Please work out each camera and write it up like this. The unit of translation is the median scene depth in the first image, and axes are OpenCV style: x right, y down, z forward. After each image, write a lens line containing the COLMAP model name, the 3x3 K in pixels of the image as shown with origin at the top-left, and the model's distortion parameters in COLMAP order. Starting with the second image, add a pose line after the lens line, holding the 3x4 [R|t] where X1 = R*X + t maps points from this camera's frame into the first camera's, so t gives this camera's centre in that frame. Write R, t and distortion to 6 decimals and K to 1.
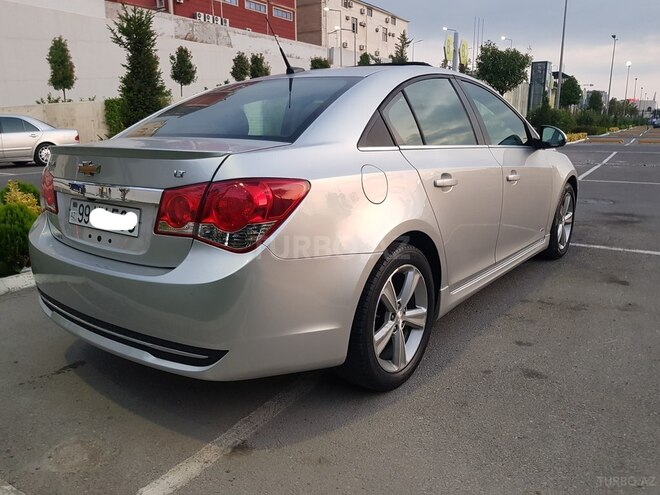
lens RADIAL K [[507.8, 0, 327.1], [0, 507.8, 245.4], [0, 0, 1]] dist [0.053123, -0.082564]
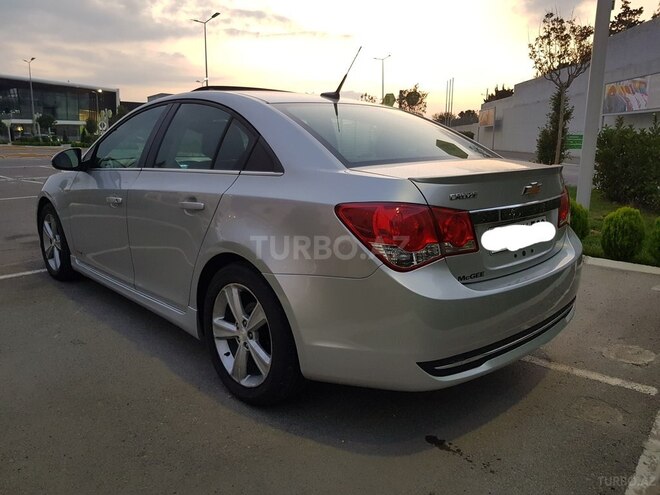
lens RADIAL K [[507.8, 0, 327.1], [0, 507.8, 245.4], [0, 0, 1]] dist [0.053123, -0.082564]
pose [[0.152667, -0.194022, 0.969045, -0.197413], [0.223350, 0.961944, 0.157413, -0.037080], [-0.962709, 0.192404, 0.190191, 0.151091]]
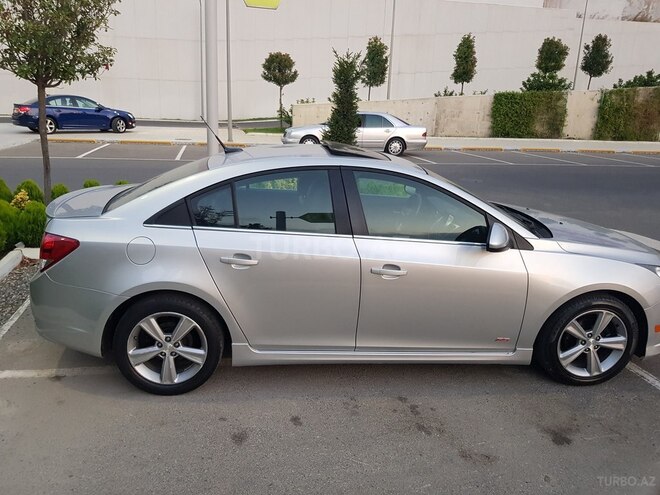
lens RADIAL K [[514.4, 0, 306.9], [0, 514.4, 245.9], [0, 0, 1]] dist [0.001523, -0.012997]
pose [[0.679380, 0.230111, -0.696773, 0.184682], [-0.208721, 0.970934, 0.117143, -0.052203], [0.703476, 0.065847, 0.707662, 0.036599]]
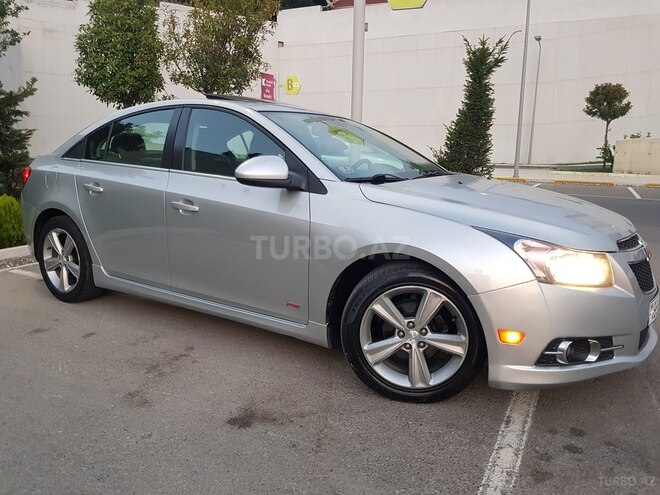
lens RADIAL K [[507.8, 0, 327.1], [0, 507.8, 245.4], [0, 0, 1]] dist [0.053123, -0.082564]
pose [[0.094184, 0.197925, -0.975682, 0.261649], [-0.243350, 0.954886, 0.170216, -0.056992], [0.965355, 0.221400, 0.138100, 0.225942]]
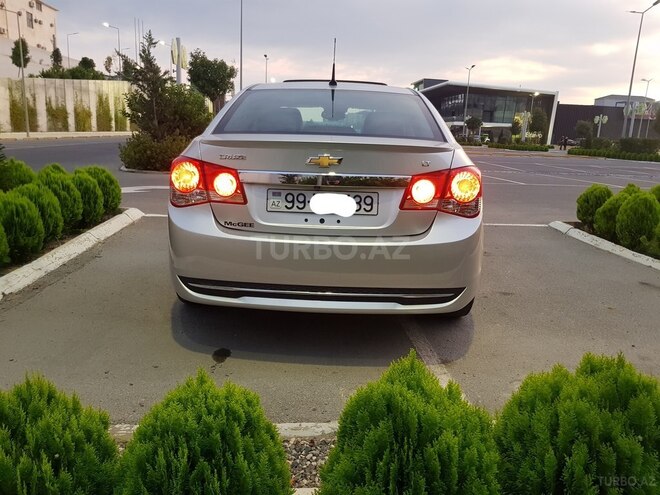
lens RADIAL K [[507.8, 0, 327.1], [0, 507.8, 245.4], [0, 0, 1]] dist [0.053123, -0.082564]
pose [[0.803016, -0.091450, 0.588899, -0.142933], [0.094727, 0.995180, 0.025372, 0.001806], [-0.588381, 0.035410, 0.807808, 0.007040]]
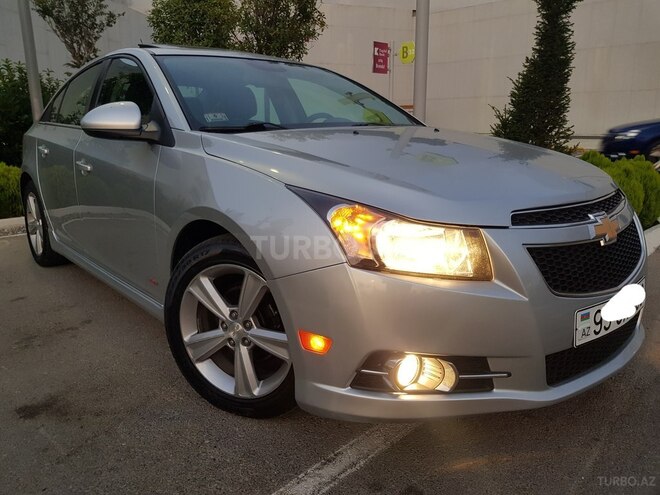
lens RADIAL K [[507.8, 0, 327.1], [0, 507.8, 245.4], [0, 0, 1]] dist [0.053123, -0.082564]
pose [[-0.187024, 0.236842, -0.953377, 0.225211], [-0.215475, 0.936976, 0.275038, -0.065731], [0.958432, 0.256868, -0.124204, 0.303738]]
